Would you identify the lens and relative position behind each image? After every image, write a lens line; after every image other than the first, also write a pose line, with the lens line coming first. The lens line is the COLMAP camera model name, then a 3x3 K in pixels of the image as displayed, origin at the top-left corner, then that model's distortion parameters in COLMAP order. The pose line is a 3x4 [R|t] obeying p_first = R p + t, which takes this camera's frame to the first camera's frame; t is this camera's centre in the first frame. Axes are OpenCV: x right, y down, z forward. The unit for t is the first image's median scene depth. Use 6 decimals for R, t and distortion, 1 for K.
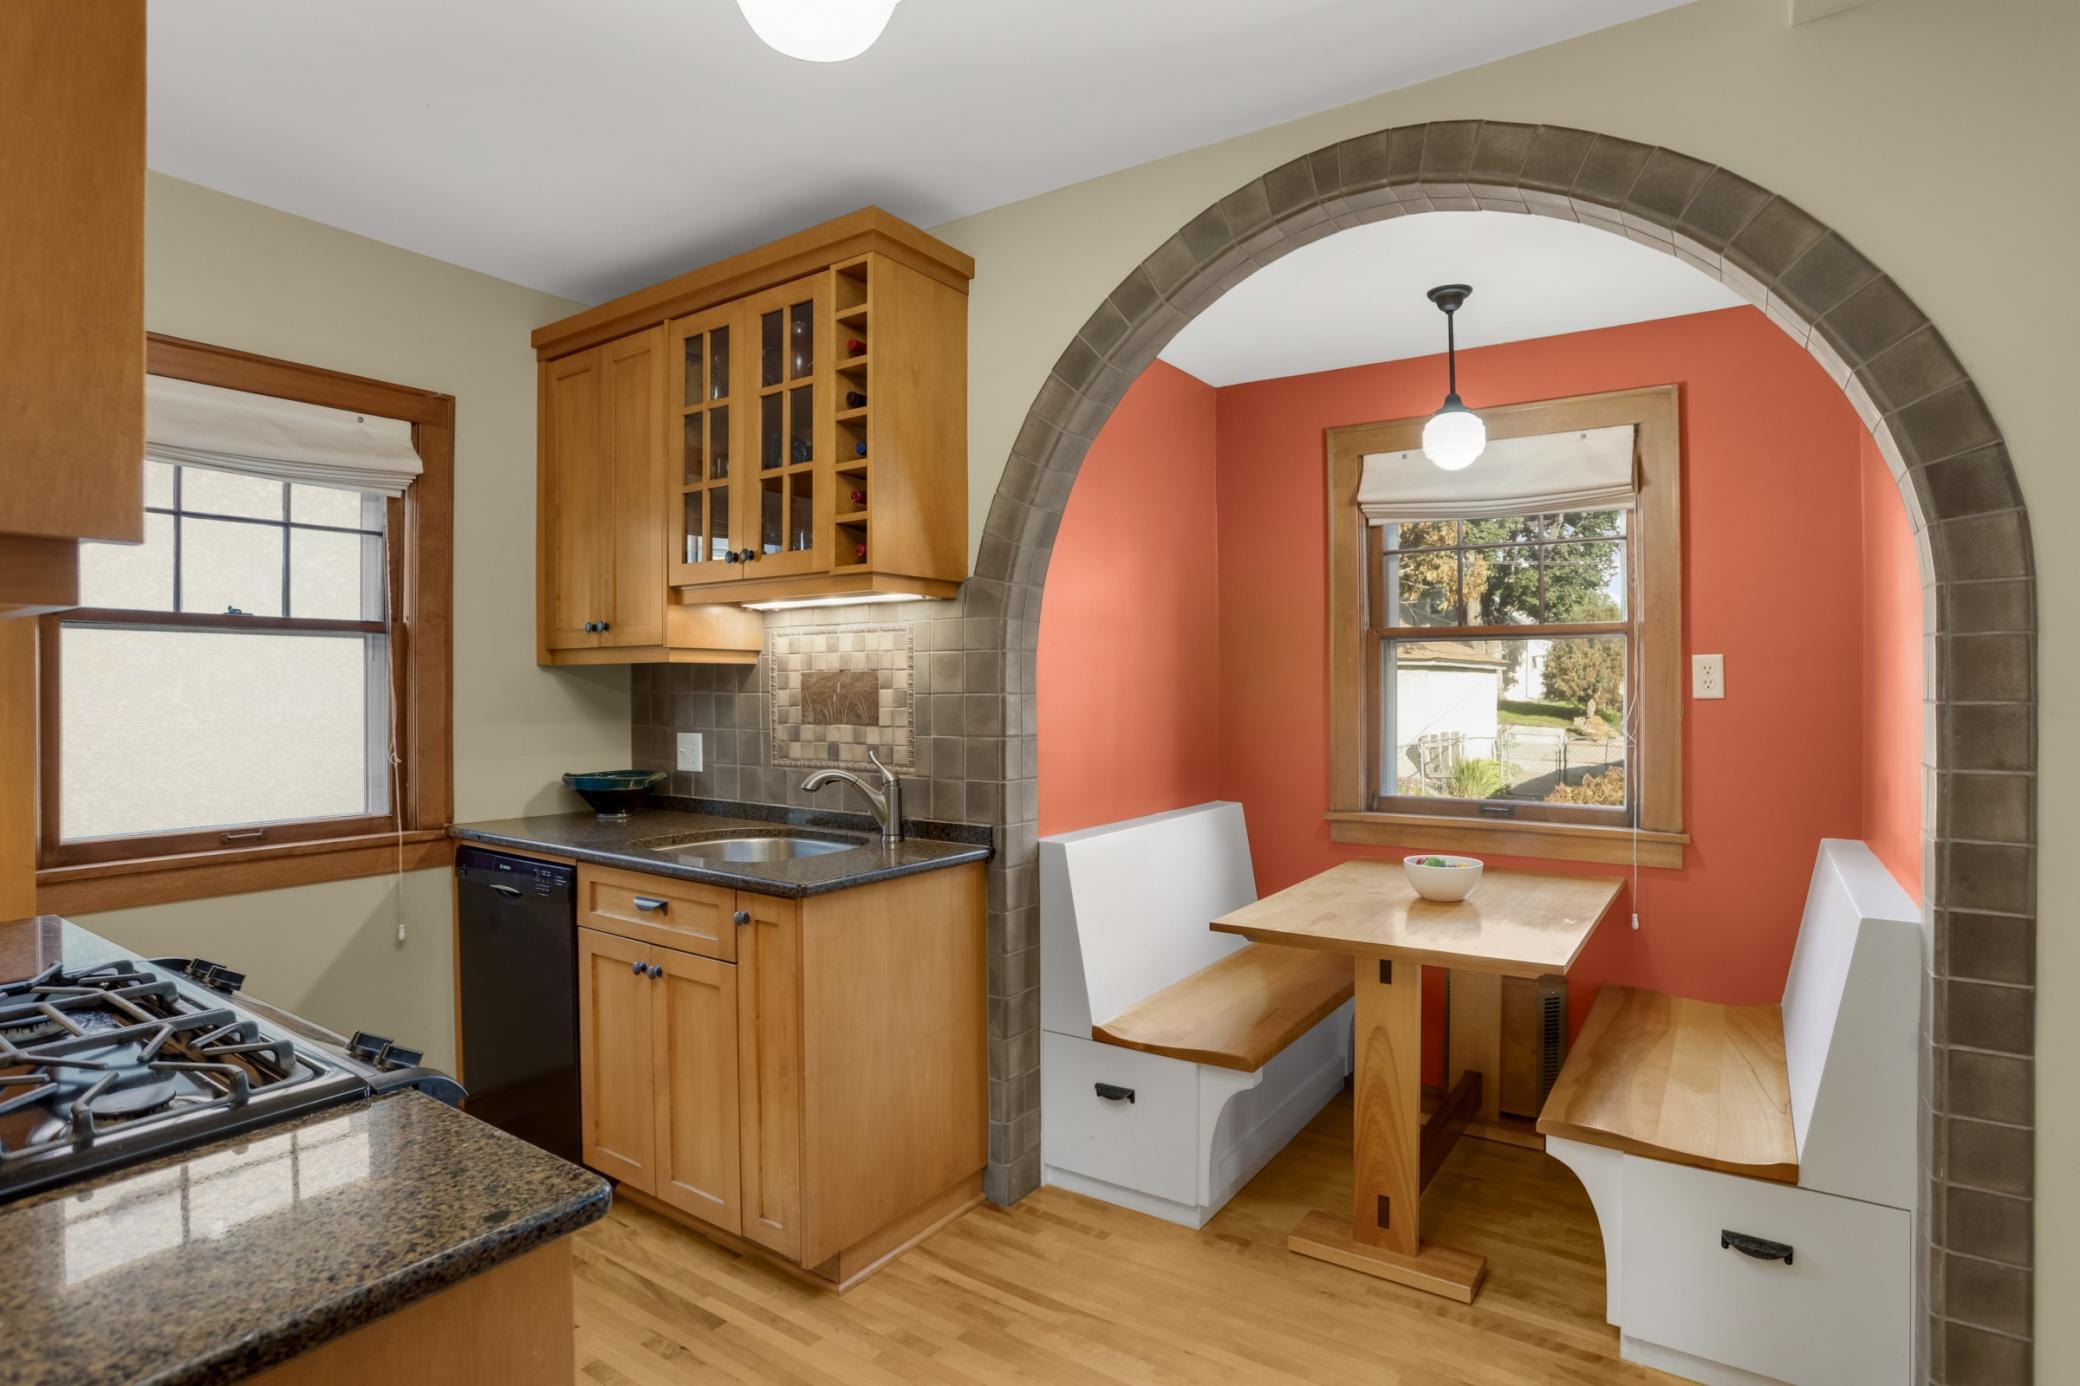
lens RADIAL K [[1069.2, 0, 1040.0], [0, 1069.2, 693.0], [0, 0, 1]] dist [-0.004985, -0.000146]
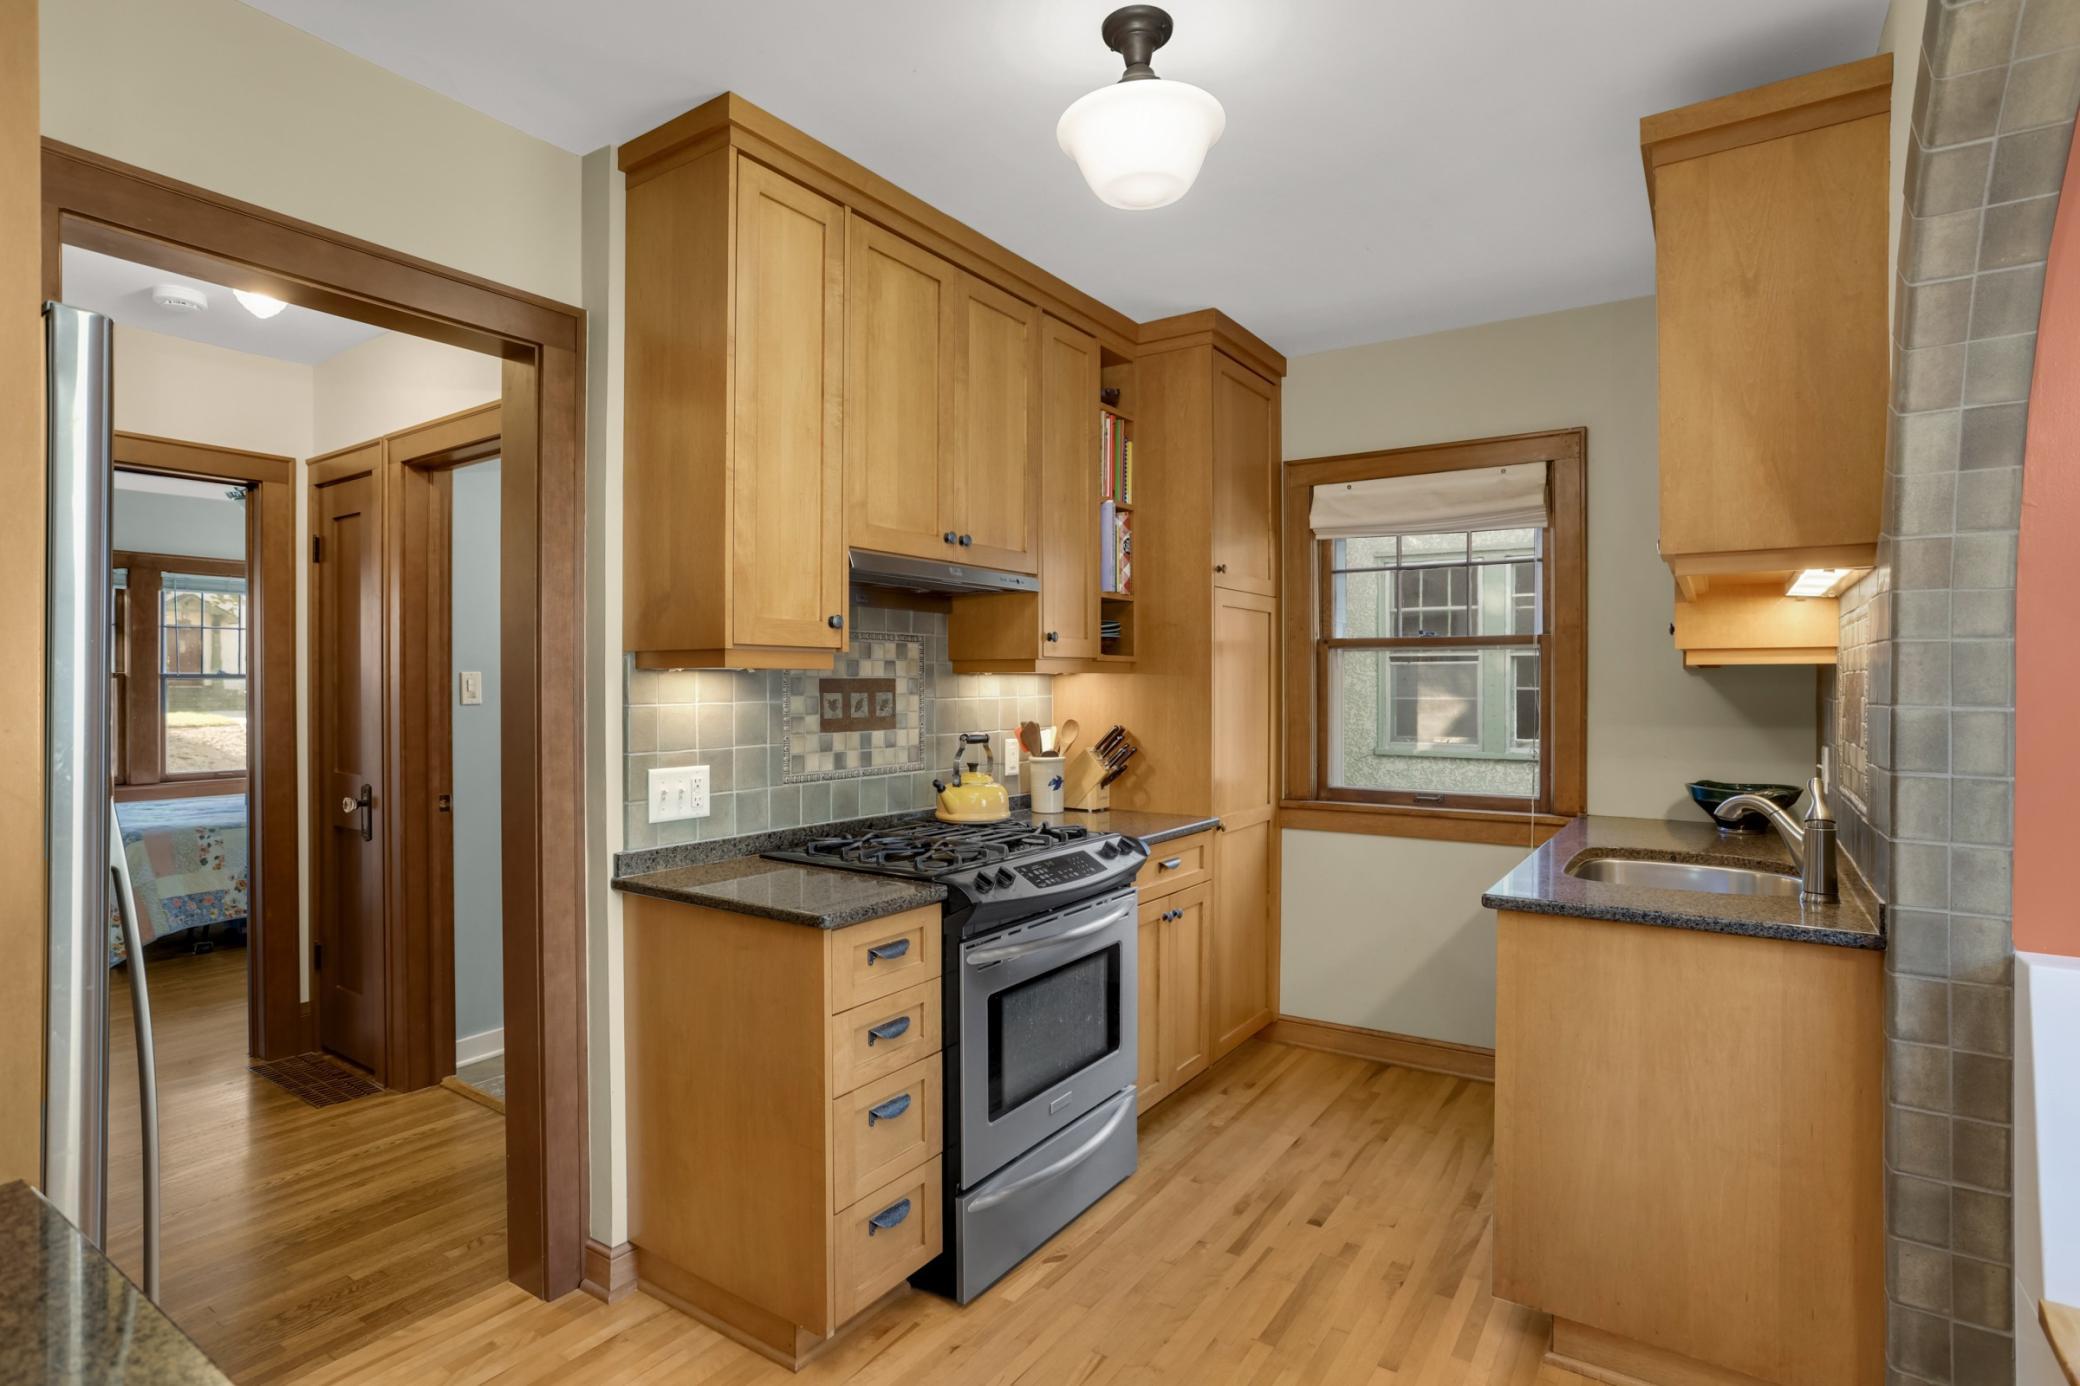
lens RADIAL K [[1069.2, 0, 1040.0], [0, 1069.2, 693.0], [0, 0, 1]] dist [-0.004985, -0.000146]
pose [[0.030080, 0.010572, -0.999492, 0.598480], [-0.004706, 0.999934, 0.010435, -0.012710], [0.999536, 0.004389, 0.030128, 0.454311]]
